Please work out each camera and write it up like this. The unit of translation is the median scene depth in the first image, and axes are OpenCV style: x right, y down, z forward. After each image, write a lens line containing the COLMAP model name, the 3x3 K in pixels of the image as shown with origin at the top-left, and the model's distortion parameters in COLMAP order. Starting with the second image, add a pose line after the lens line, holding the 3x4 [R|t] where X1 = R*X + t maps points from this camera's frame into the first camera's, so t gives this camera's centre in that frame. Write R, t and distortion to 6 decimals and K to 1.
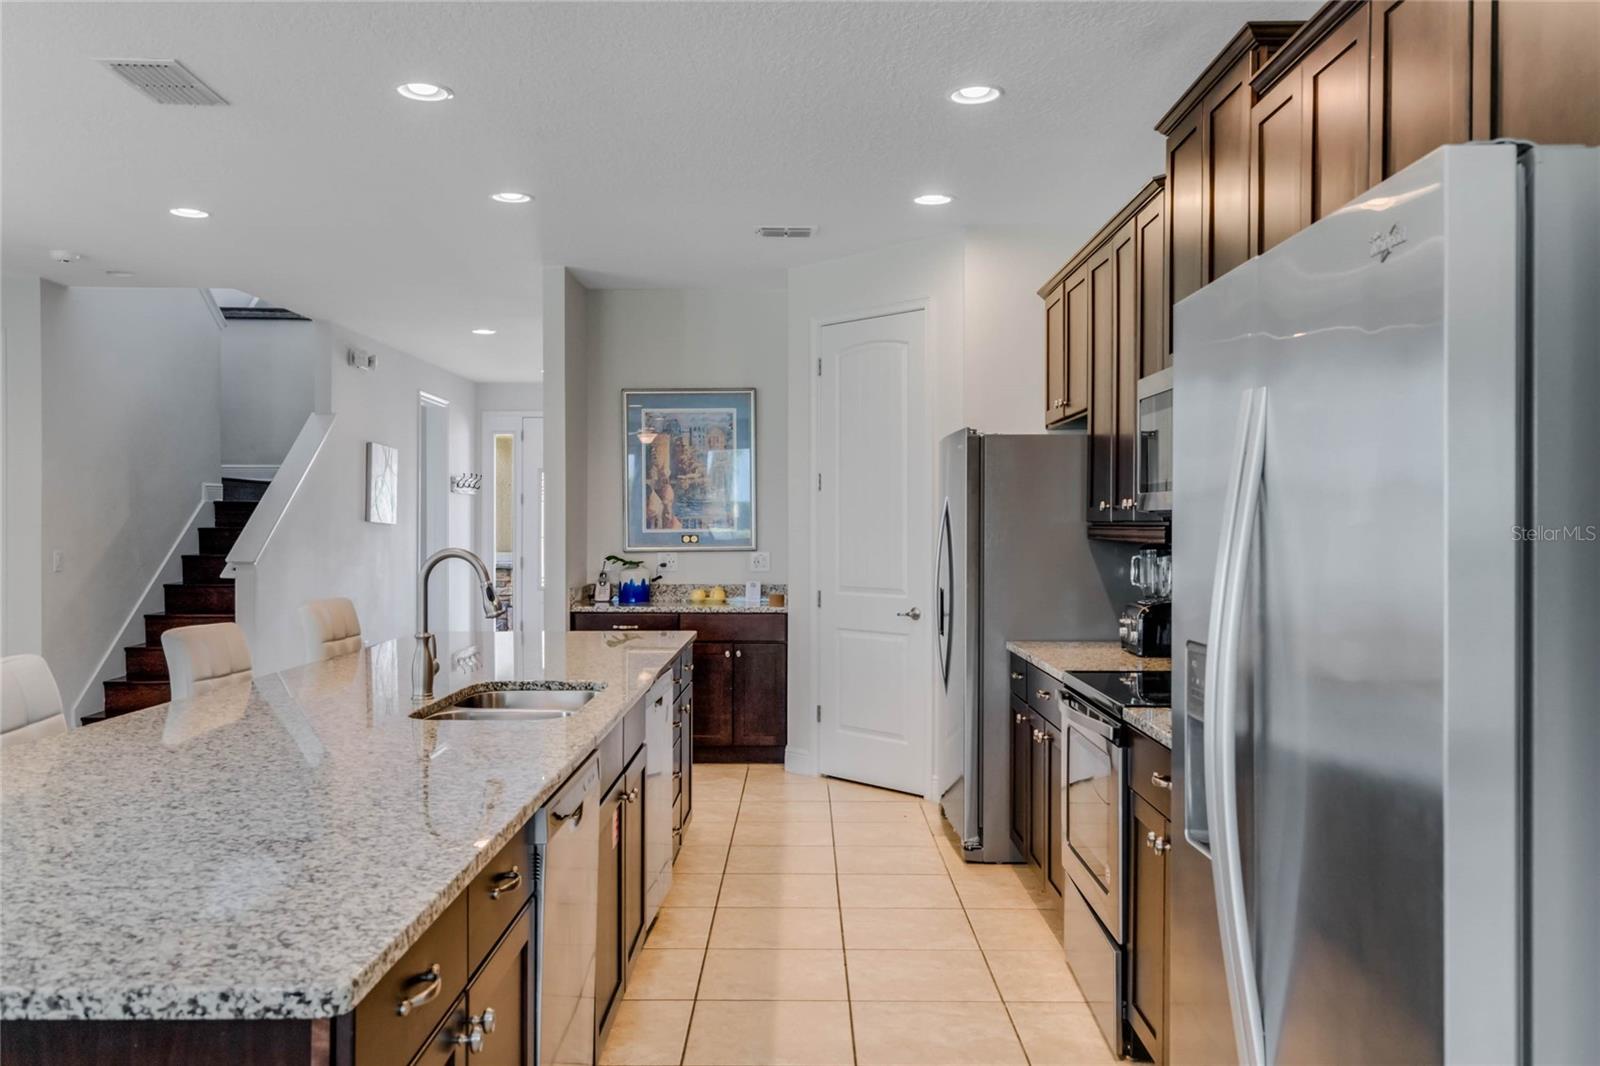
lens RADIAL K [[1250.0, 0, 789.9], [0, 1250.0, 533.9], [0, 0, 1]] dist [0.006937, -0.014286]
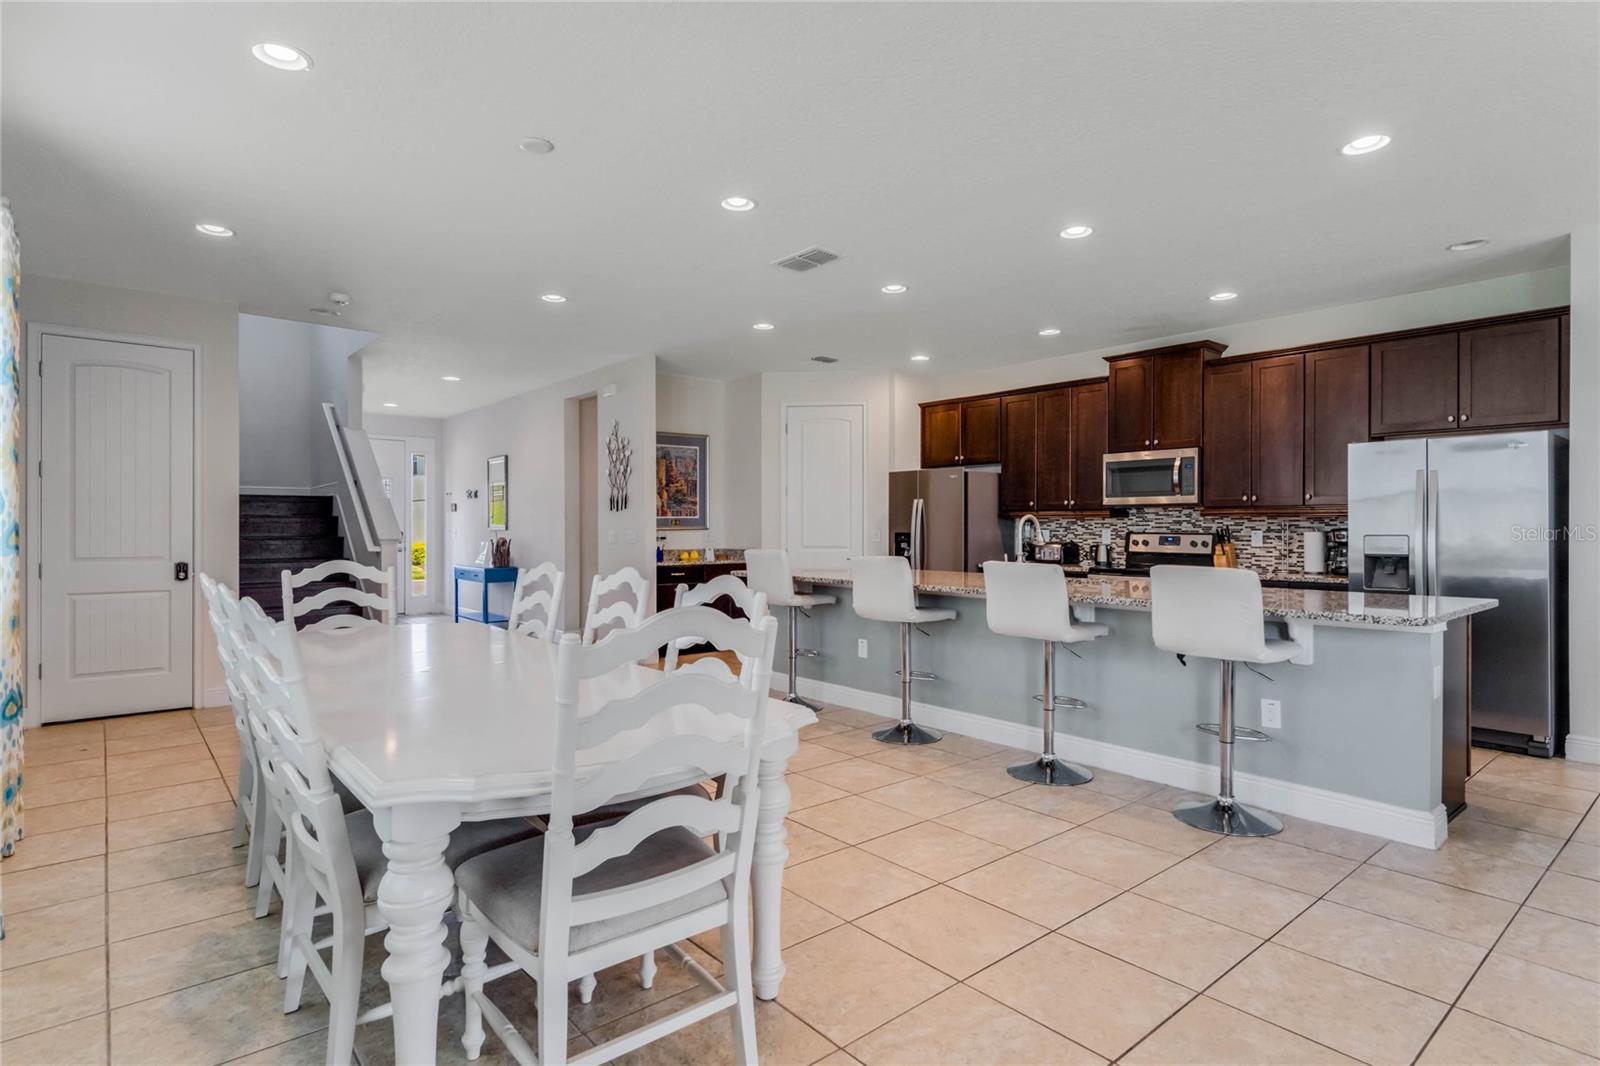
lens RADIAL K [[826.3, 0, 802.6], [0, 826.3, 542.2], [0, 0, 1]] dist [-0.001040, 0.003038]
pose [[0.756239, -0.006420, 0.654264, -0.716564], [0.001341, 0.999965, 0.008263, 0.022976], [-0.654294, -0.005372, 0.756221, 0.049855]]
